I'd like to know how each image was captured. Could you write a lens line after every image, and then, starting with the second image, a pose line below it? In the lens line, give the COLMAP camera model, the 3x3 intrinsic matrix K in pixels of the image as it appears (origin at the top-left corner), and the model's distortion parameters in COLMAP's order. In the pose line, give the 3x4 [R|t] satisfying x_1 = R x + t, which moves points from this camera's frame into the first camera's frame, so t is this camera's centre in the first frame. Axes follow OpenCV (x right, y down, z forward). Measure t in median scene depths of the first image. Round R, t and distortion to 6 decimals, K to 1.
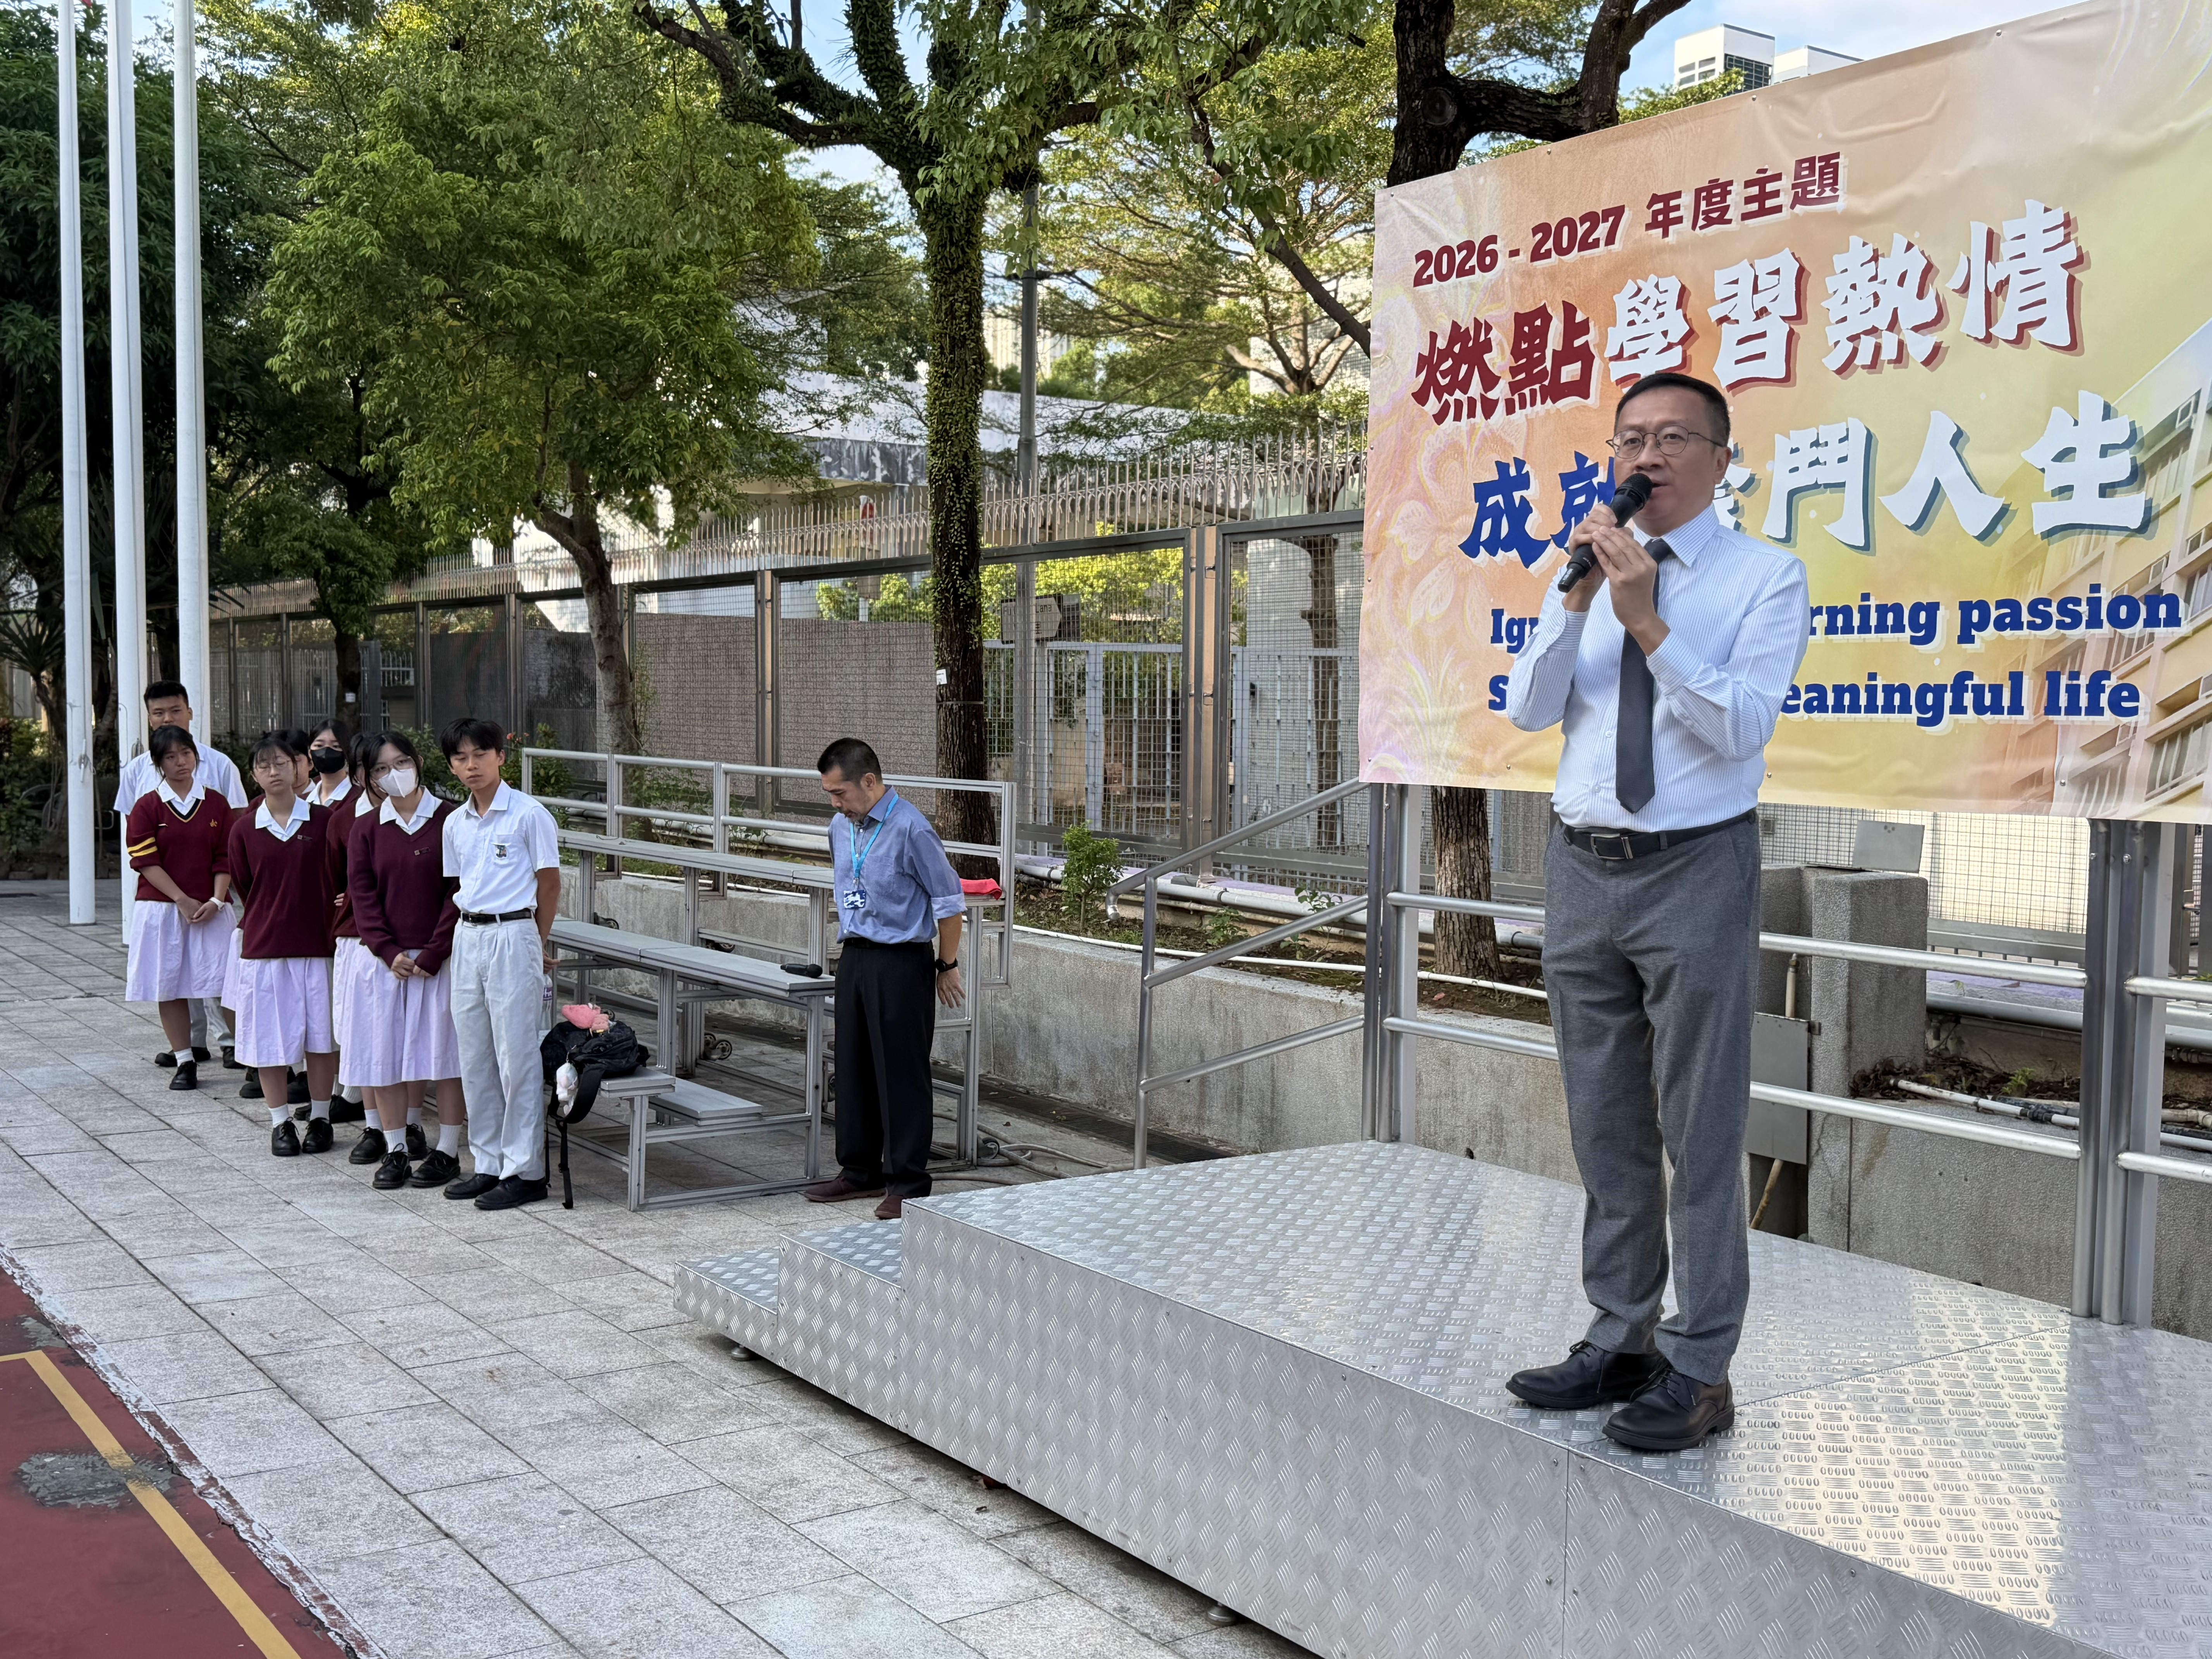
lens RADIAL K [[2242.4, 0, 1077.0], [0, 2242.4, 856.0], [0, 0, 1]] dist [0.065488, 0.000000]
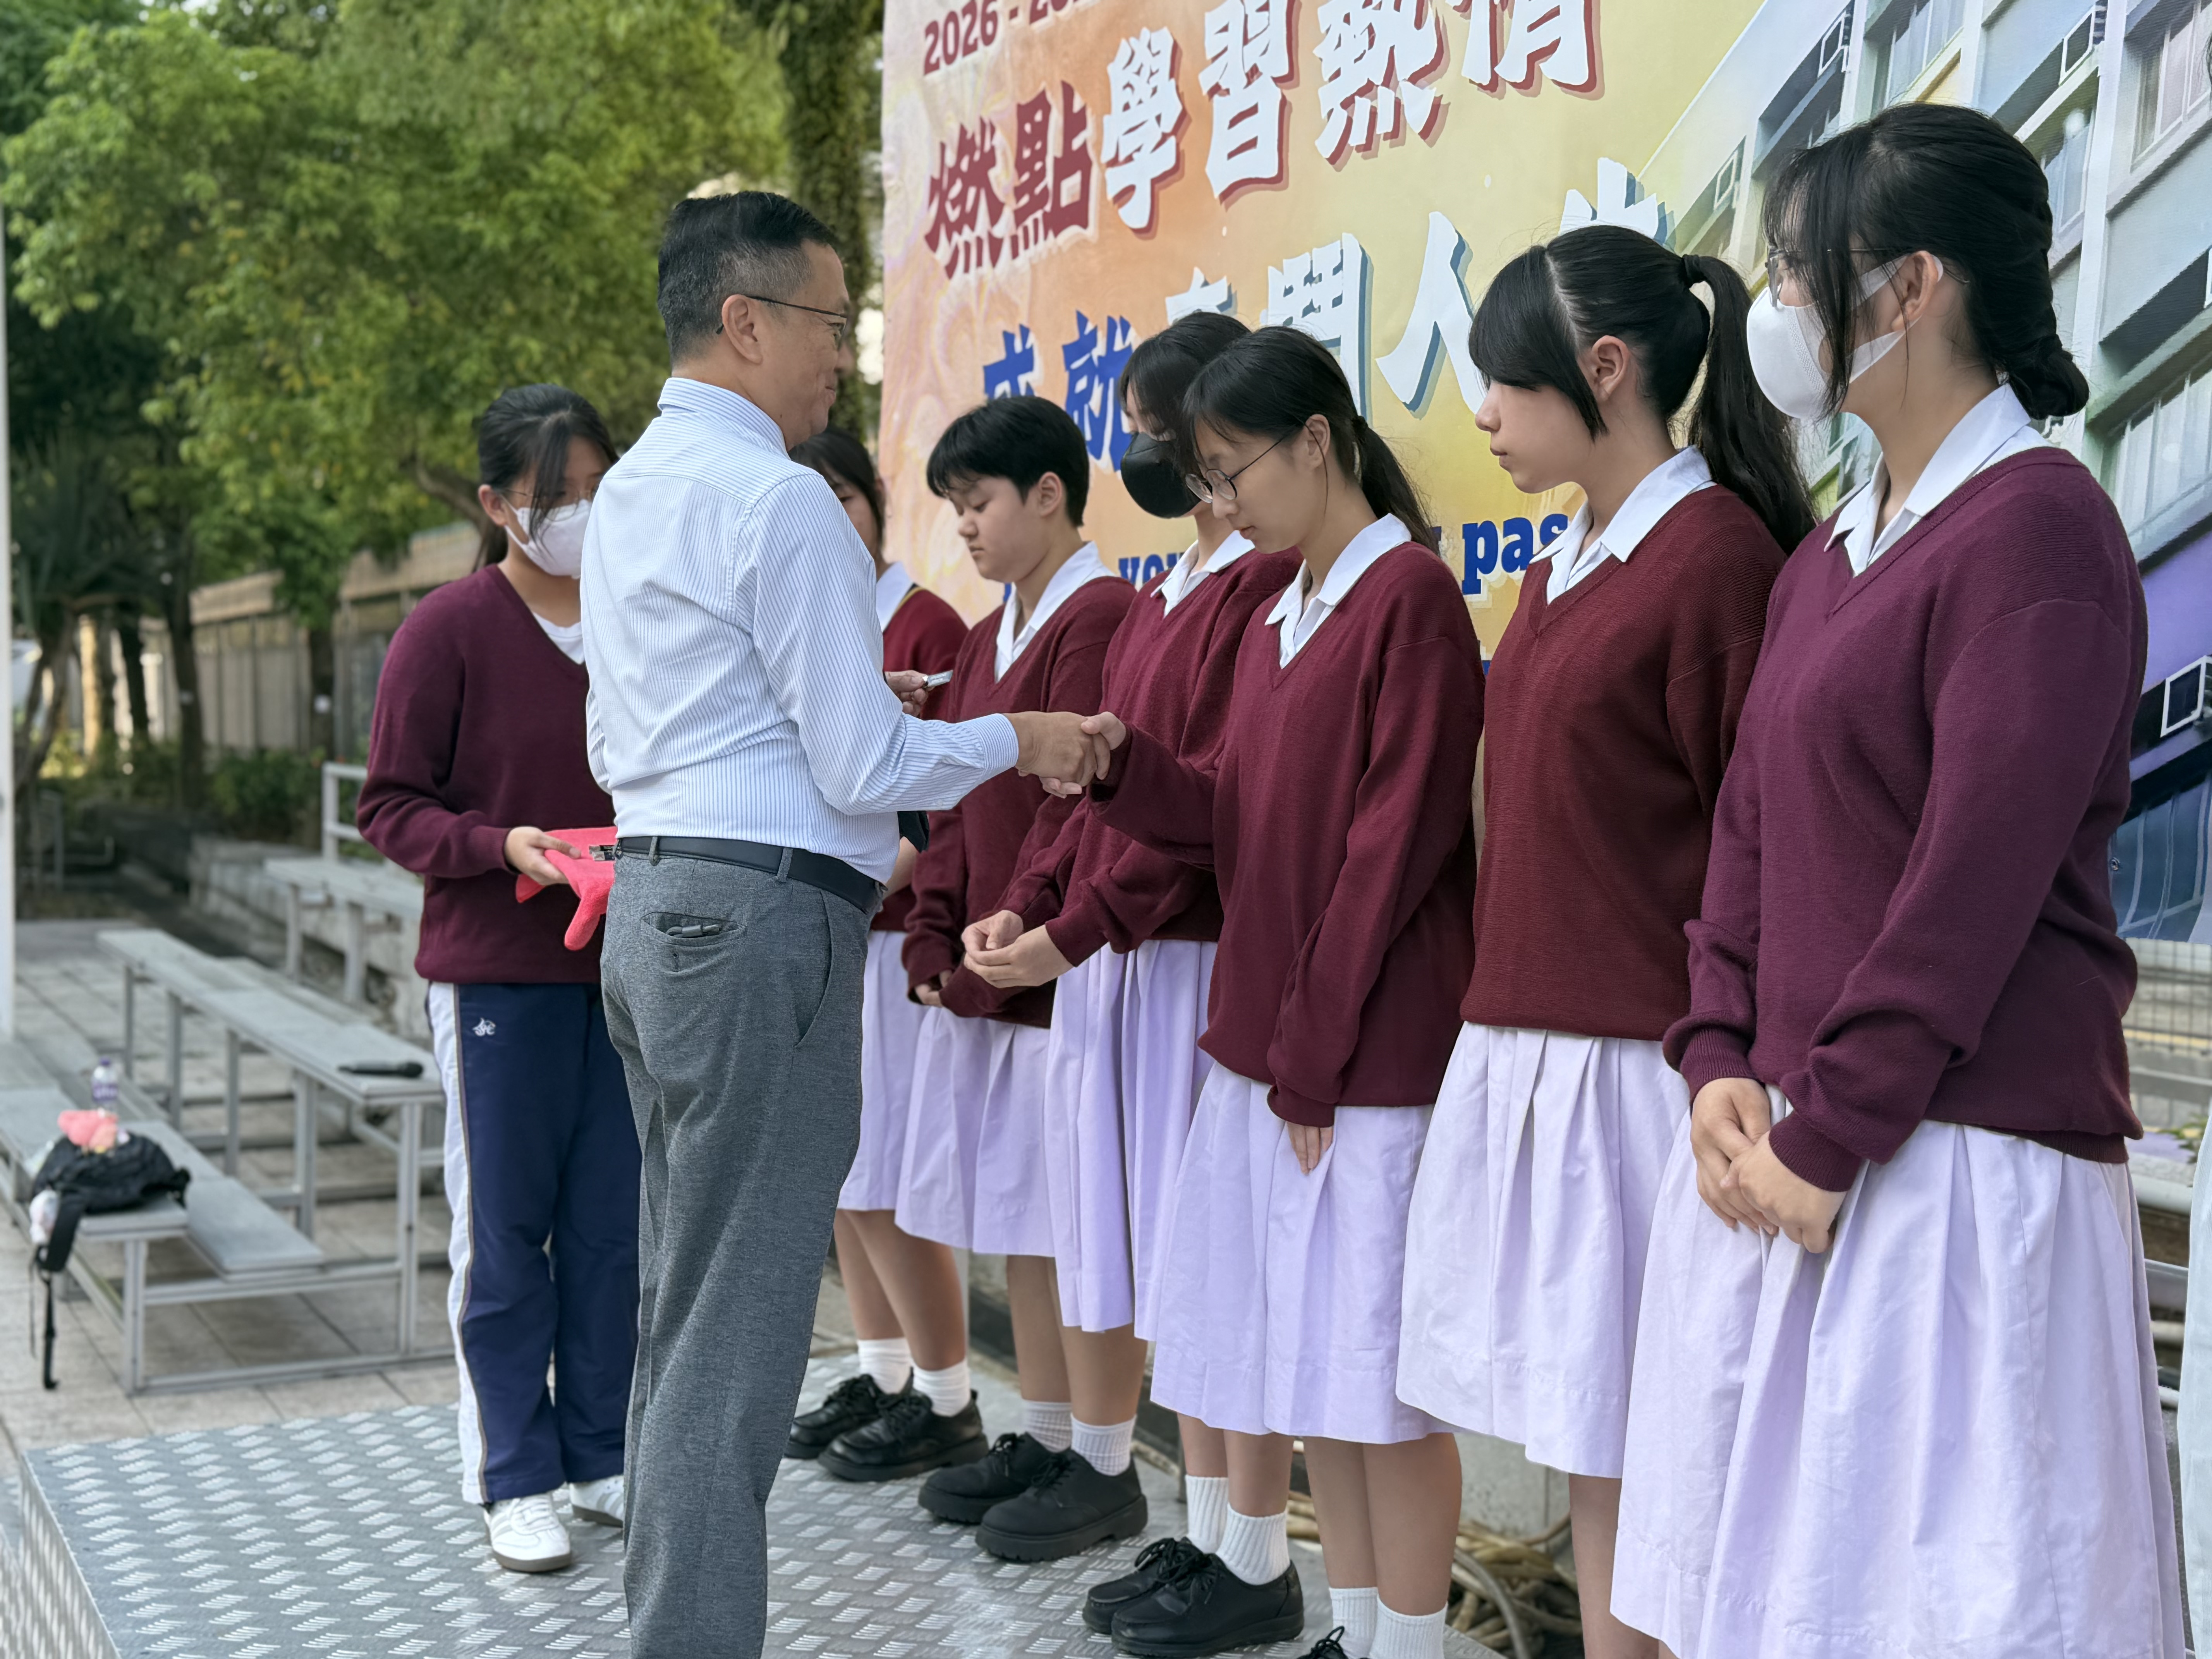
lens RADIAL K [[2637.2, 0, 1095.5], [0, 2637.2, 838.7], [0, 0, 1]] dist [0.106296, 0.000000]
pose [[0.992006, -0.000339, -0.126193, 0.340856], [-0.001922, 0.999840, -0.017794, -0.013768], [0.126179, 0.017895, 0.991846, 0.256832]]
